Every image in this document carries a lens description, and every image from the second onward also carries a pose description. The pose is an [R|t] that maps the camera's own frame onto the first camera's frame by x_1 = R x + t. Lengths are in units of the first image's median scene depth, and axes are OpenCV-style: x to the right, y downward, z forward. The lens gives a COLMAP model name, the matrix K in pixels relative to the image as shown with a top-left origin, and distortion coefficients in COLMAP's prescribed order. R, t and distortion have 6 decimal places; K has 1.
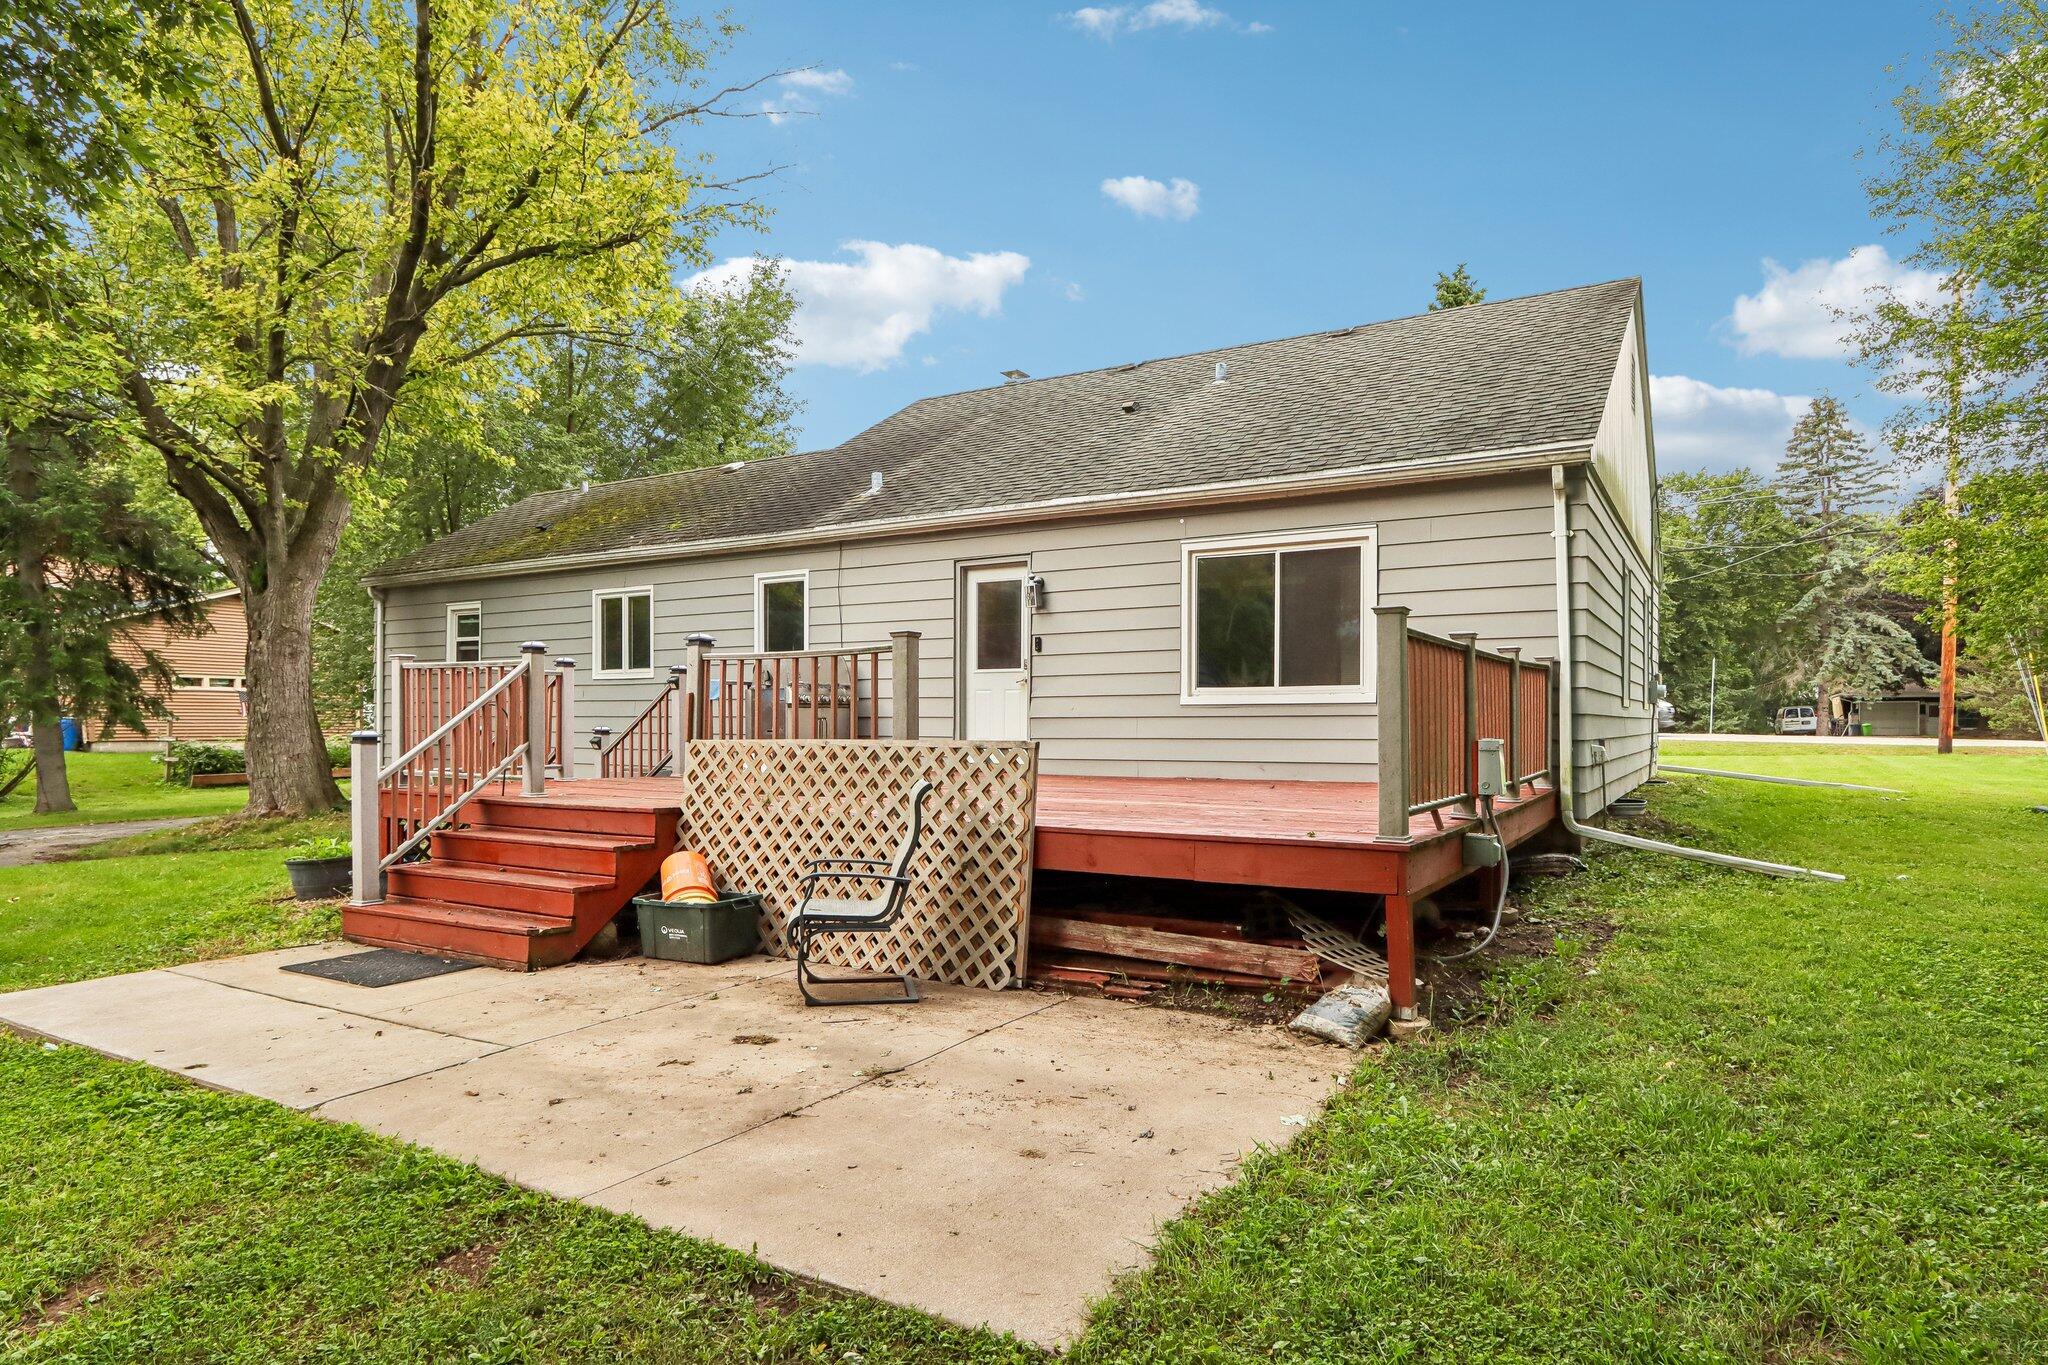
lens RADIAL K [[1152.0, 0, 1025.2], [0, 1152.0, 730.1], [0, 0, 1]] dist [-0.006896, 0.000204]
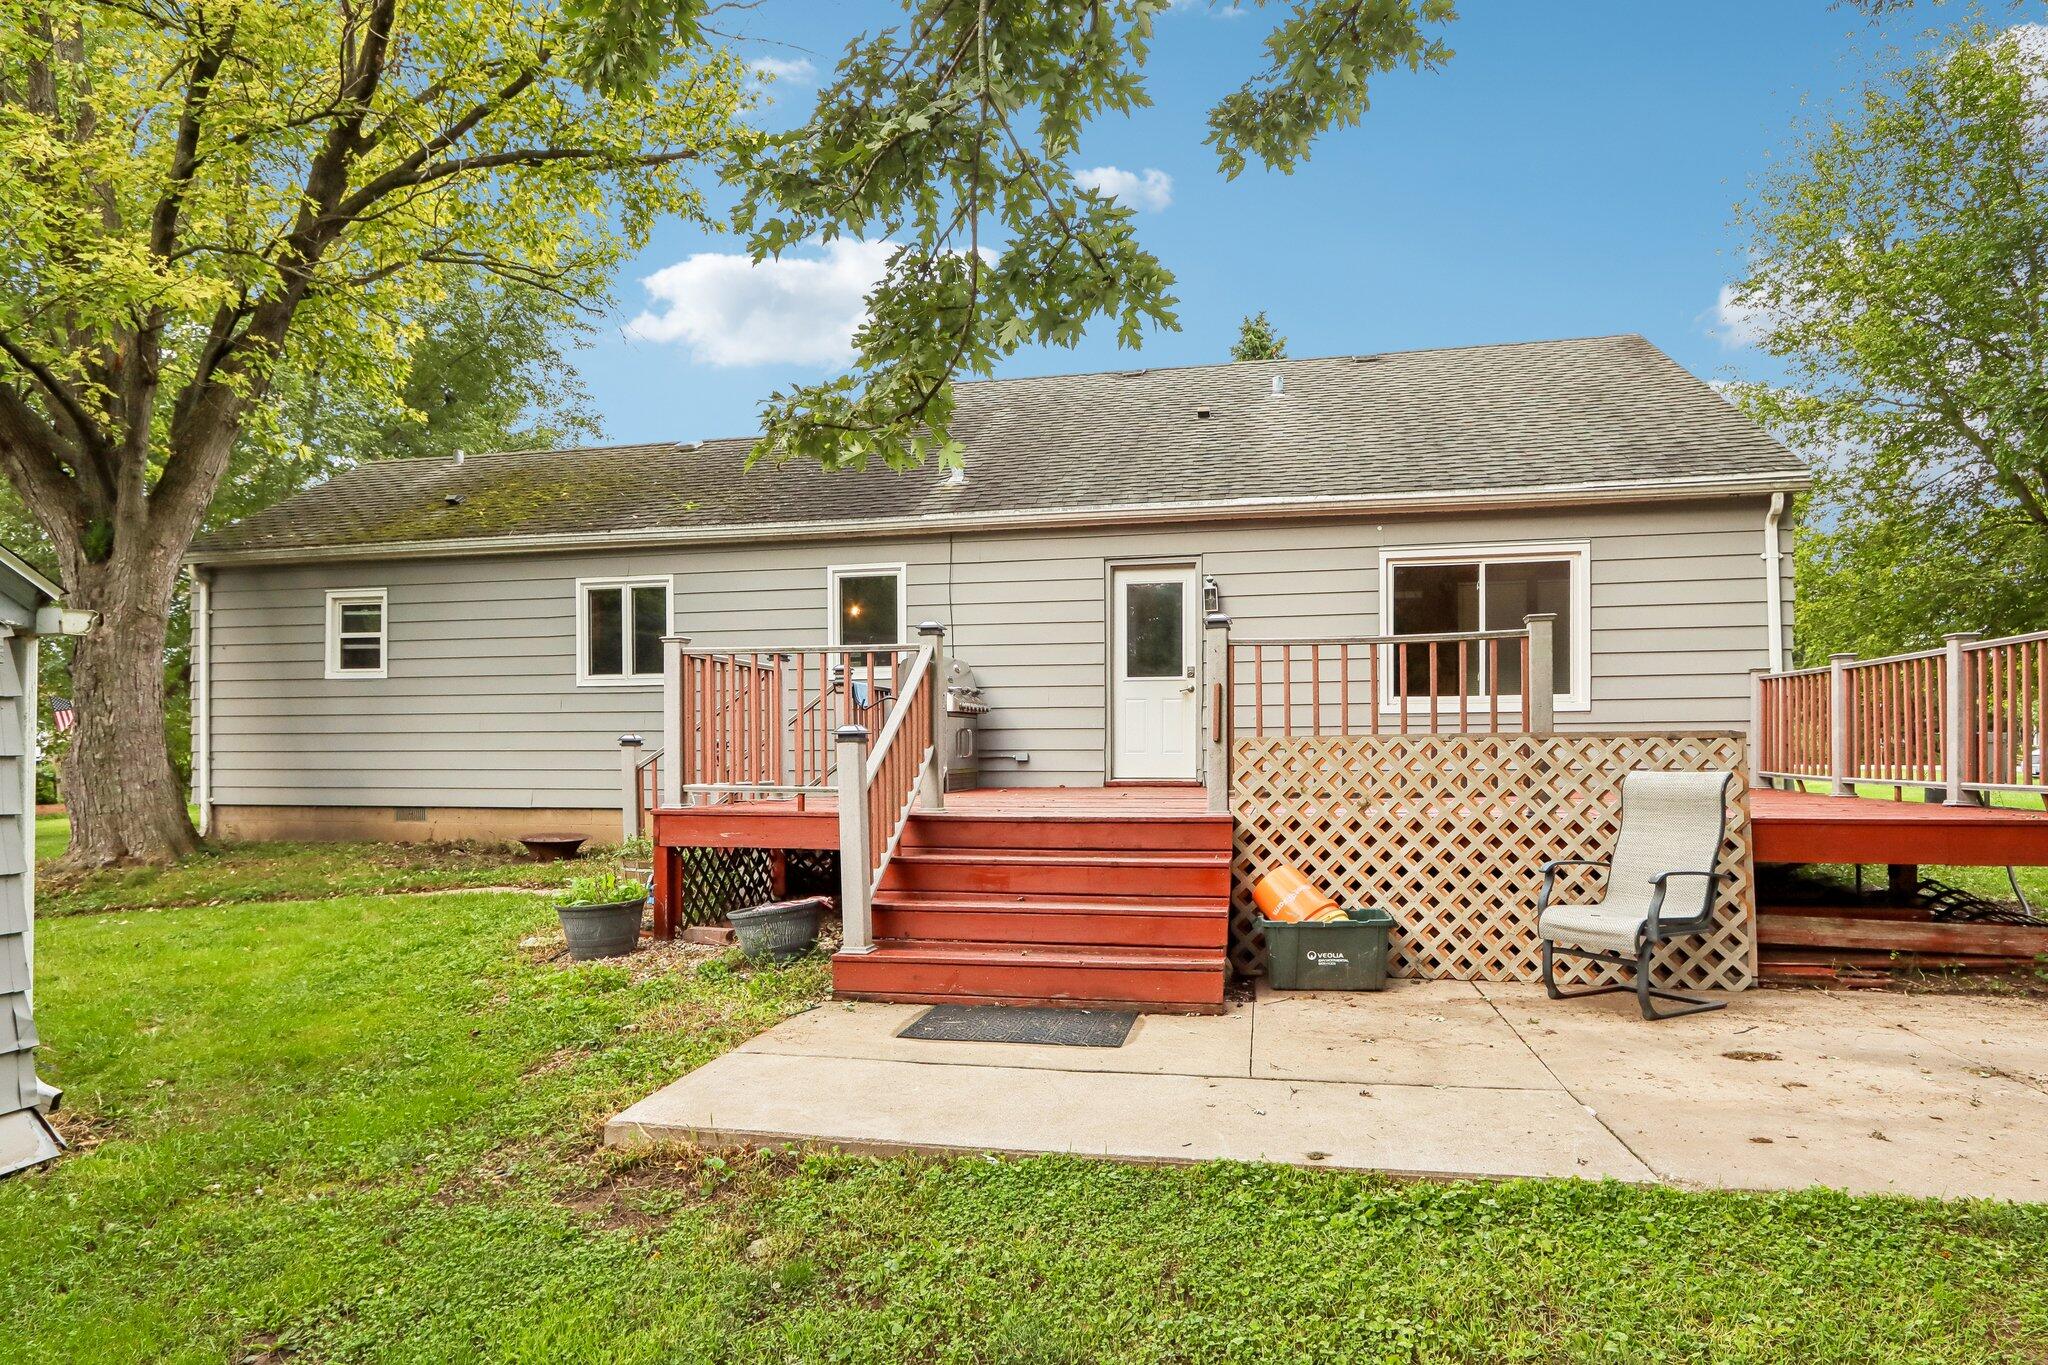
lens RADIAL K [[1163.9, 0, 1135.4], [0, 1163.9, 757.4], [0, 0, 1]] dist [-0.010190, 0.002712]
pose [[0.947169, -0.007624, 0.320644, -0.385773], [0.007641, 0.999970, 0.001205, 0.013170], [-0.320644, 0.001308, 0.947199, 0.119957]]
